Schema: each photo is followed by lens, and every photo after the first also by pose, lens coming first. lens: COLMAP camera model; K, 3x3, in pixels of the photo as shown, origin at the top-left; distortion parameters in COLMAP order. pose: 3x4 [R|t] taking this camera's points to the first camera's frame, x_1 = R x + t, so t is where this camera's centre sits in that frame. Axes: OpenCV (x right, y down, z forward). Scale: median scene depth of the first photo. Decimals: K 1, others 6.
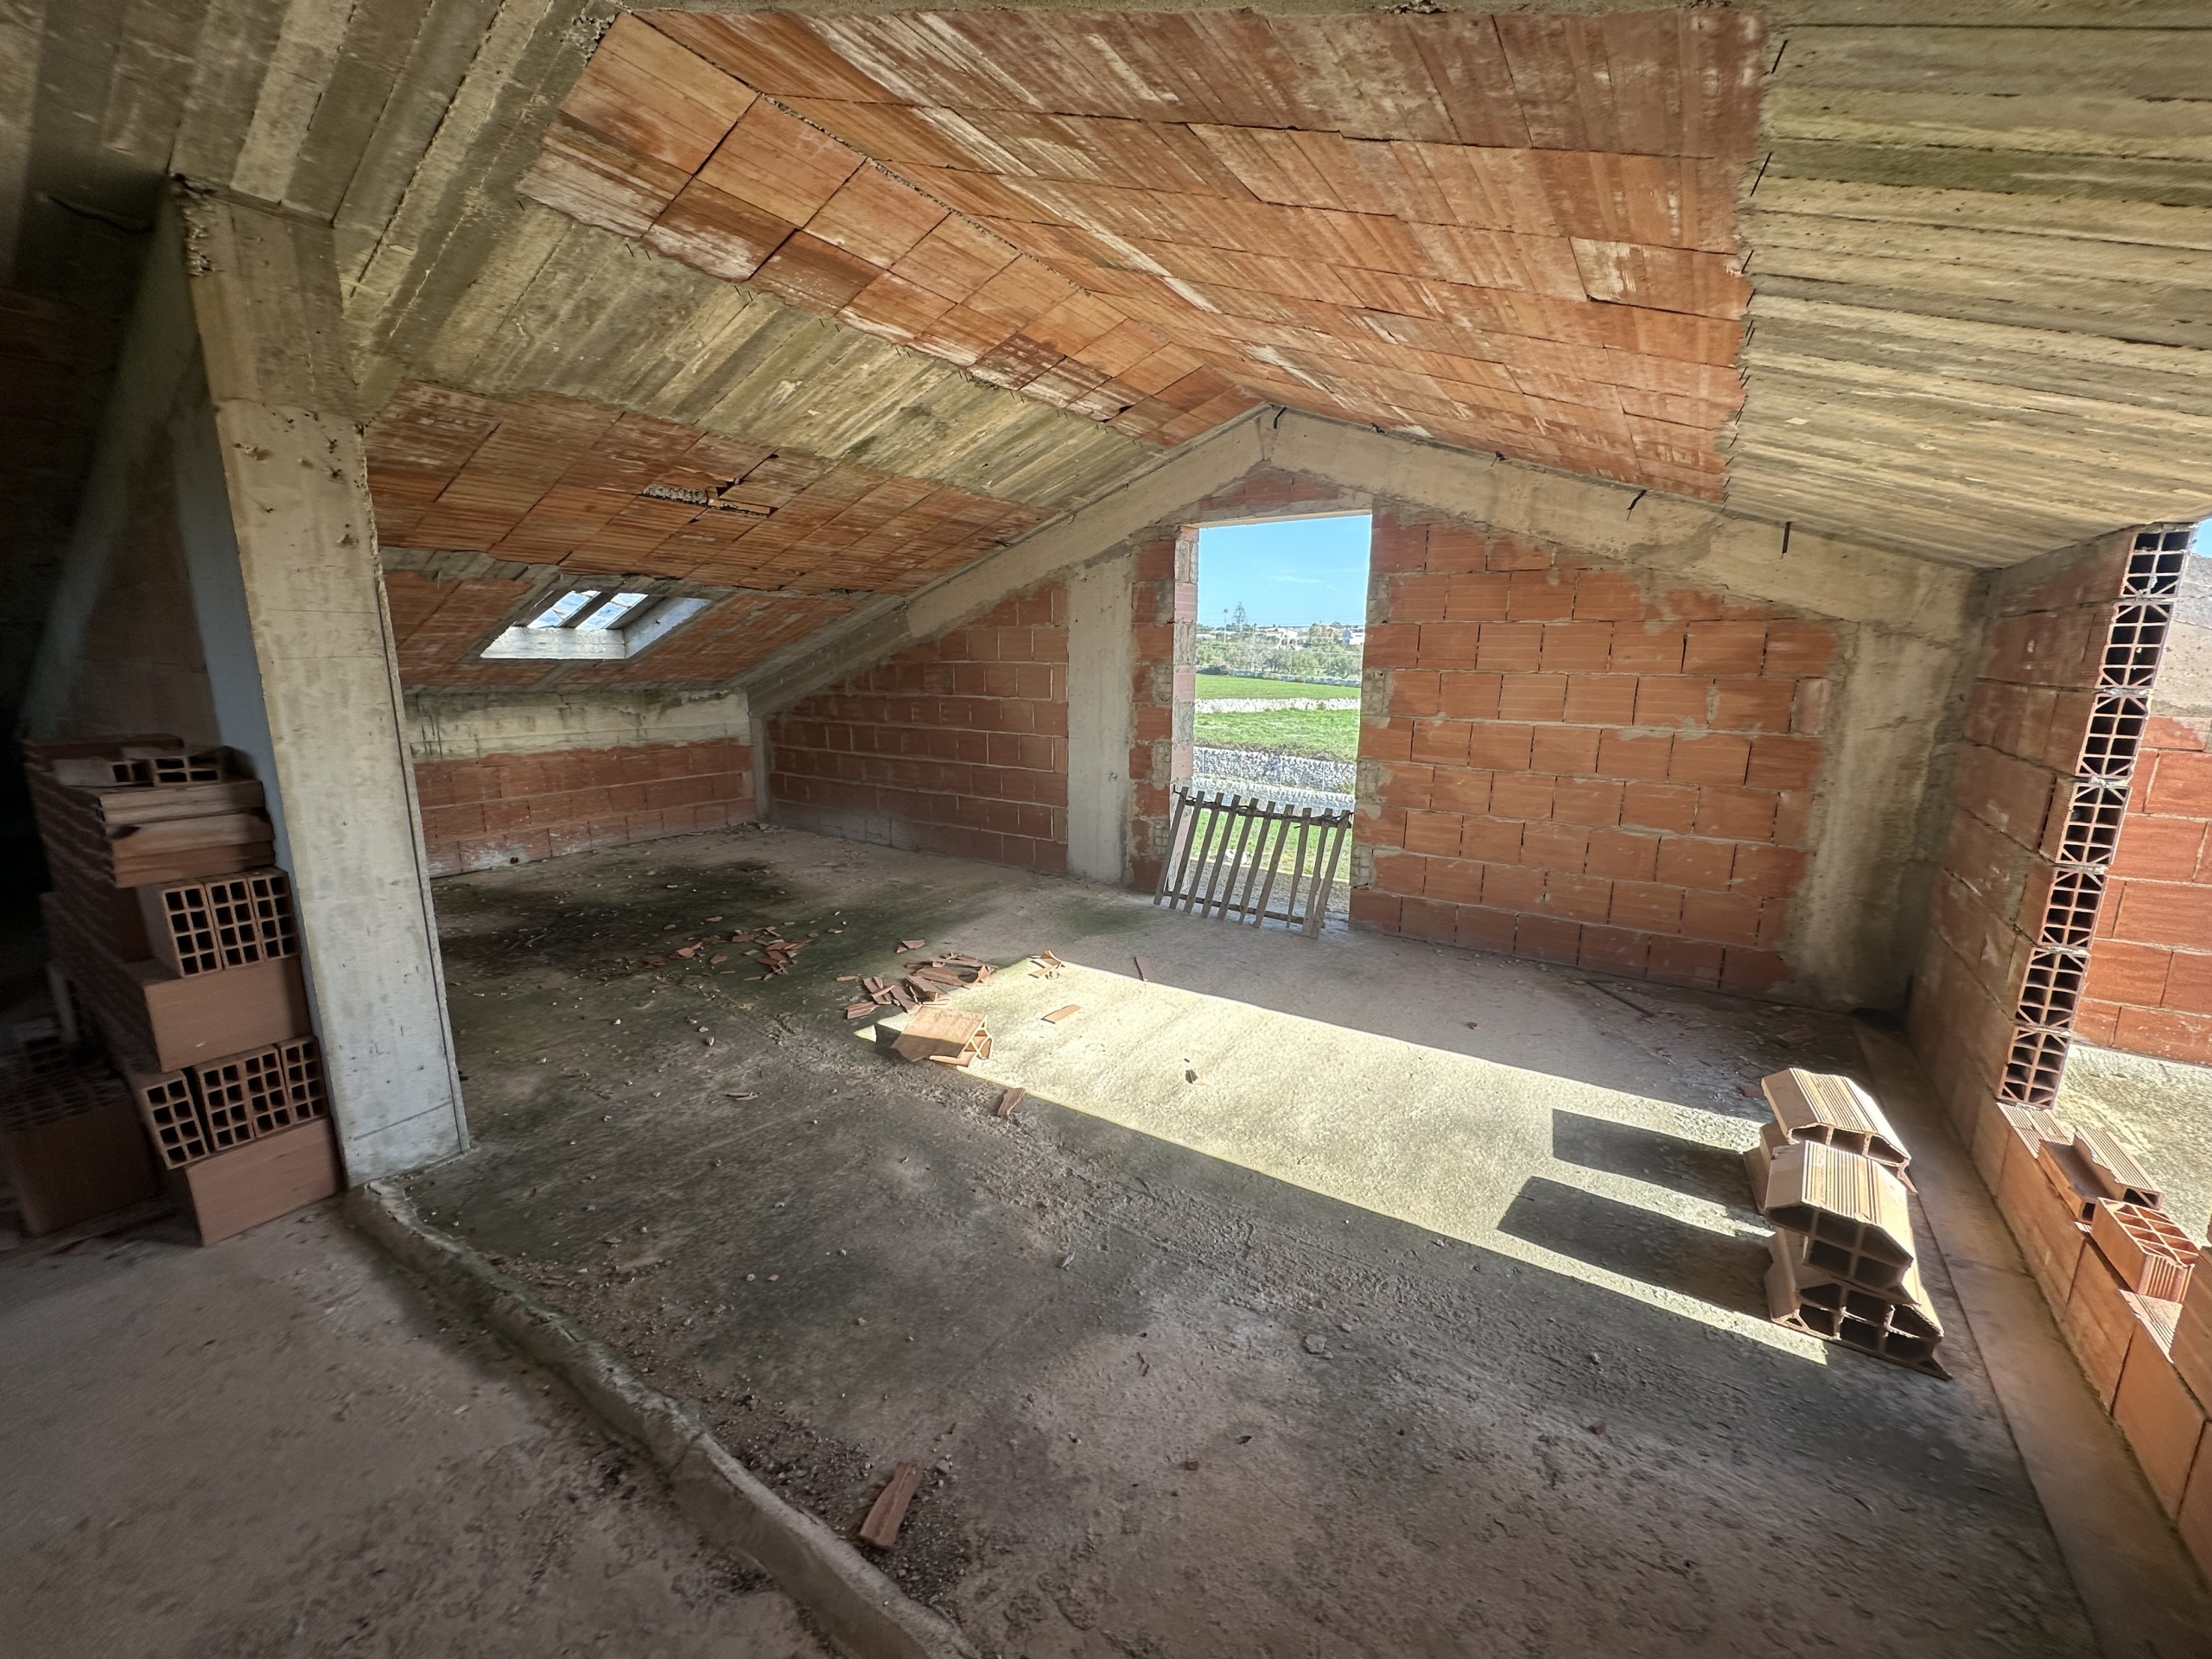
lens RADIAL K [[873.6, 0, 1111.5], [0, 873.6, 833.6], [0, 0, 1]] dist [-0.001452, -0.000186]
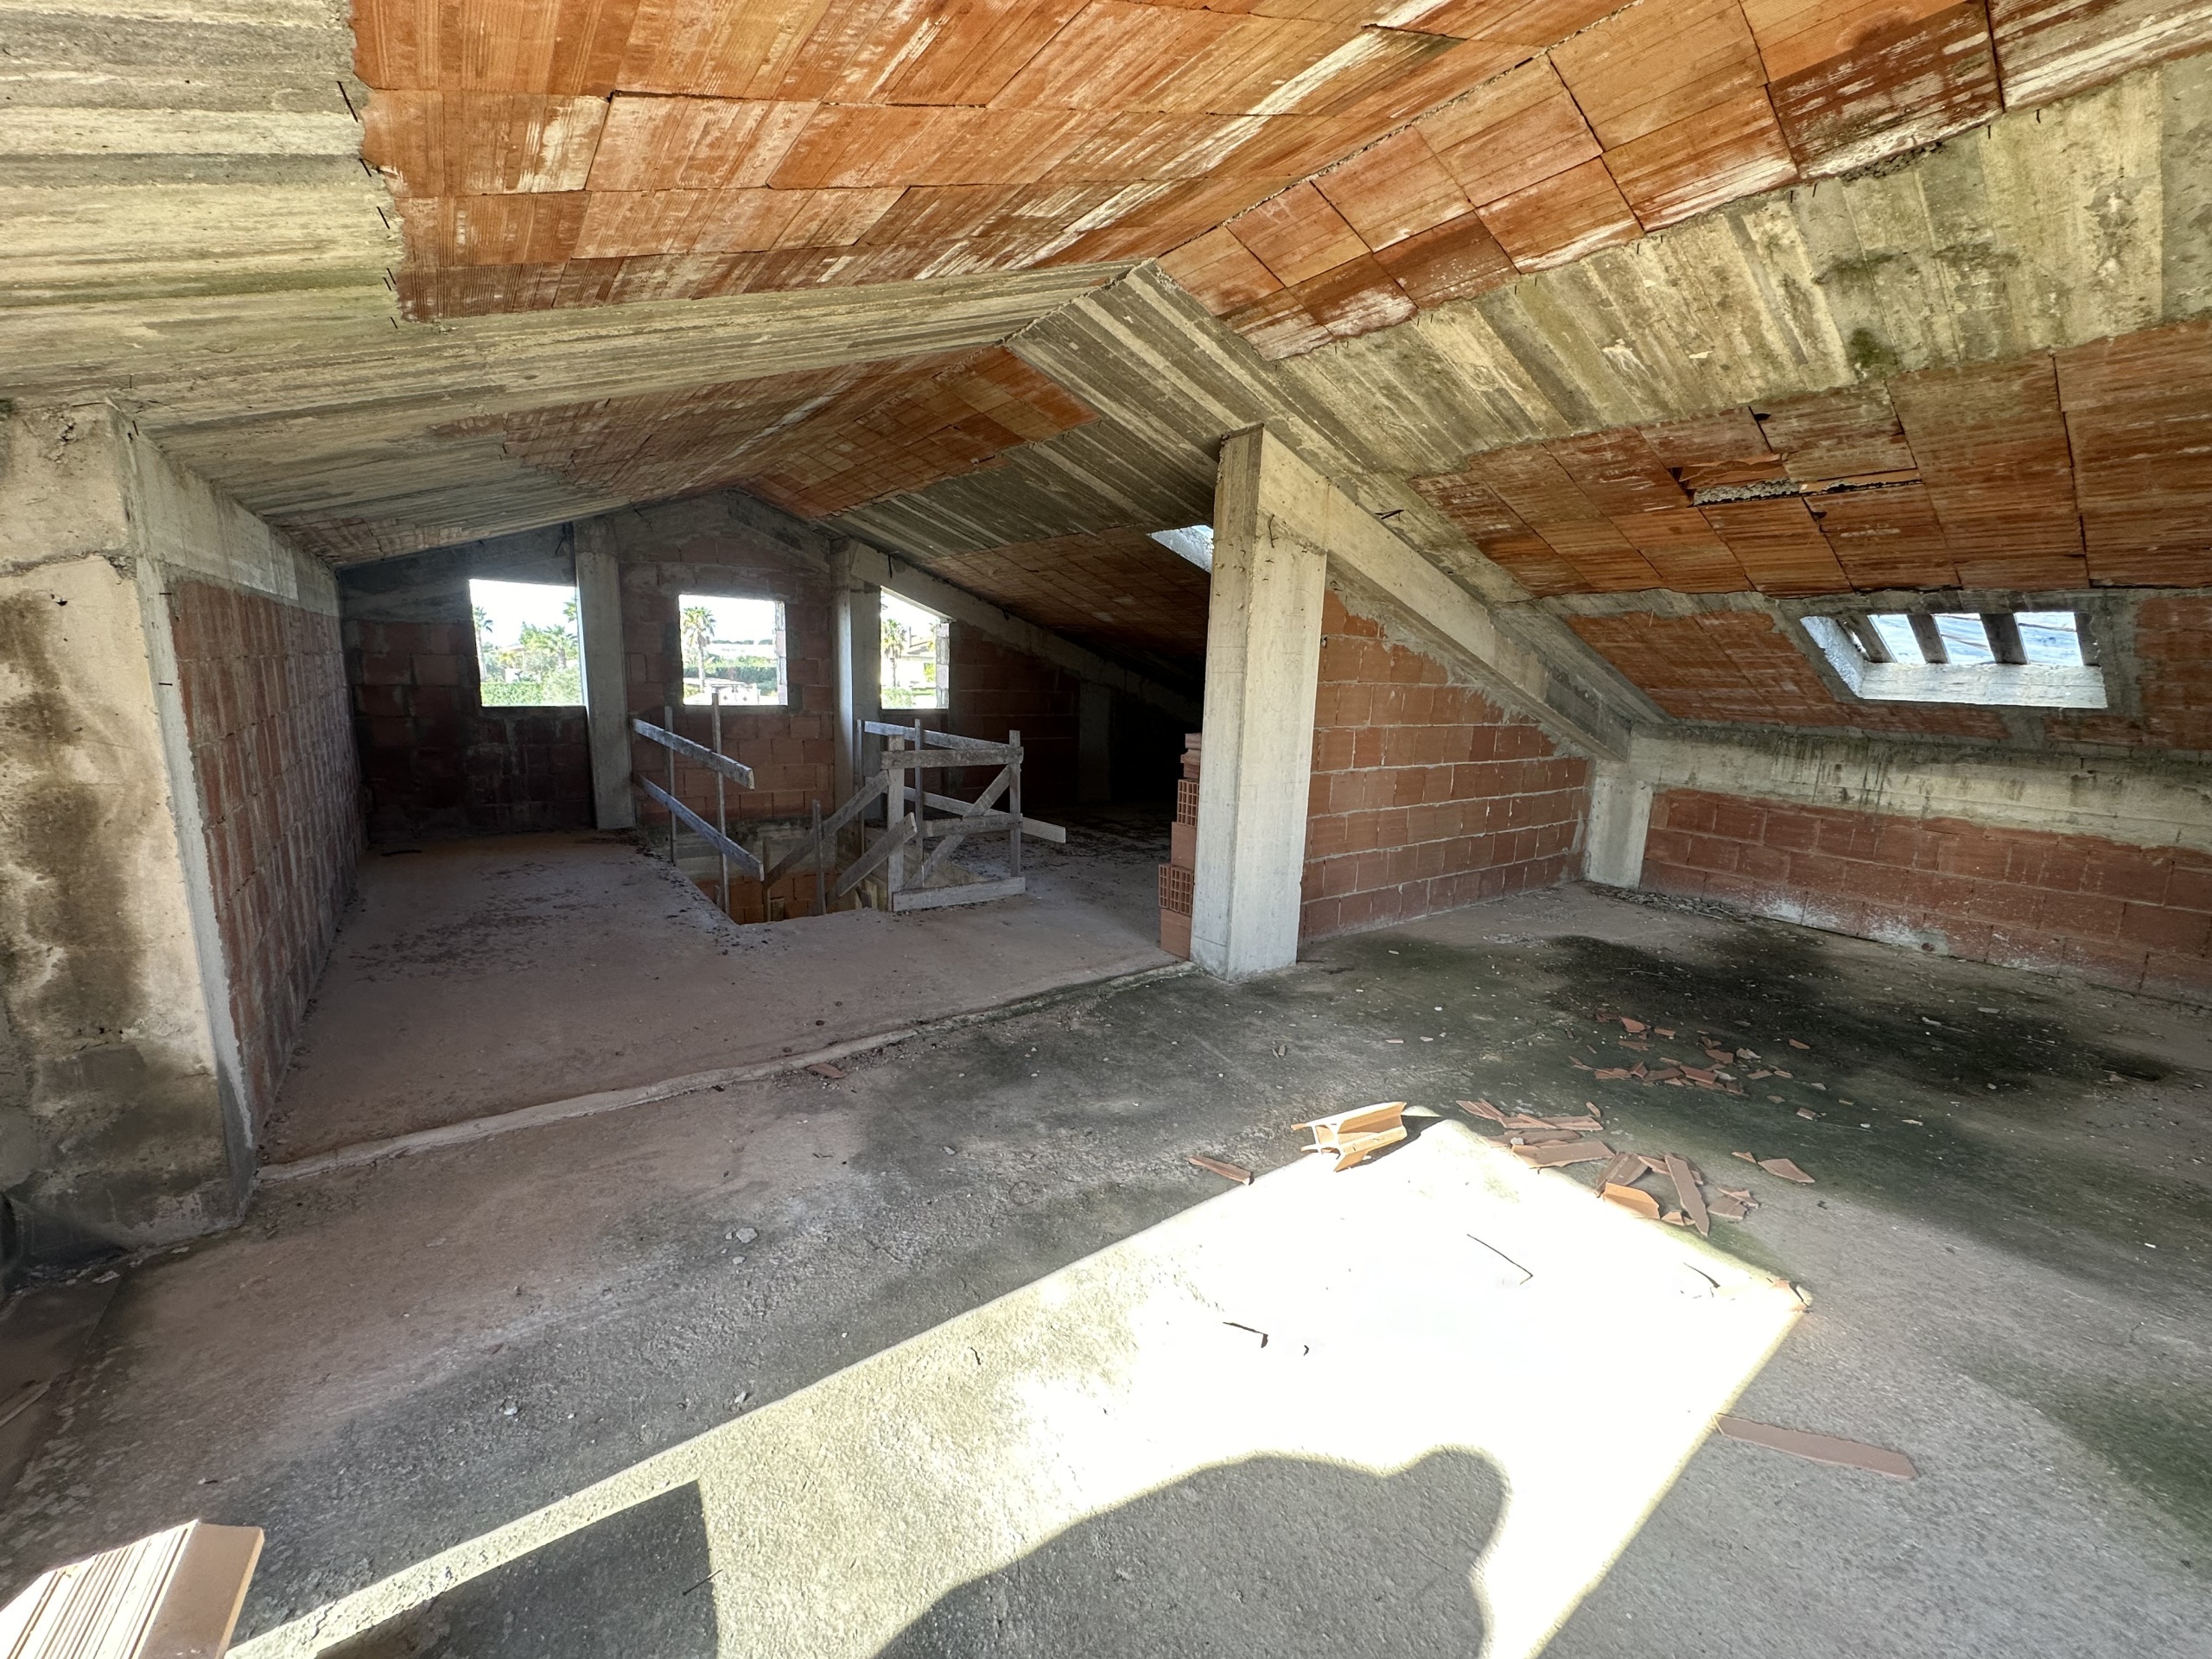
lens RADIAL K [[878.3, 0, 1104.8], [0, 878.3, 833.1], [0, 0, 1]] dist [-0.001564, 0.000008]
pose [[-0.342878, 0.154159, -0.926644, 0.579885], [-0.222944, 0.944904, 0.239690, -0.168032], [0.912541, 0.288775, -0.289618, 0.876375]]
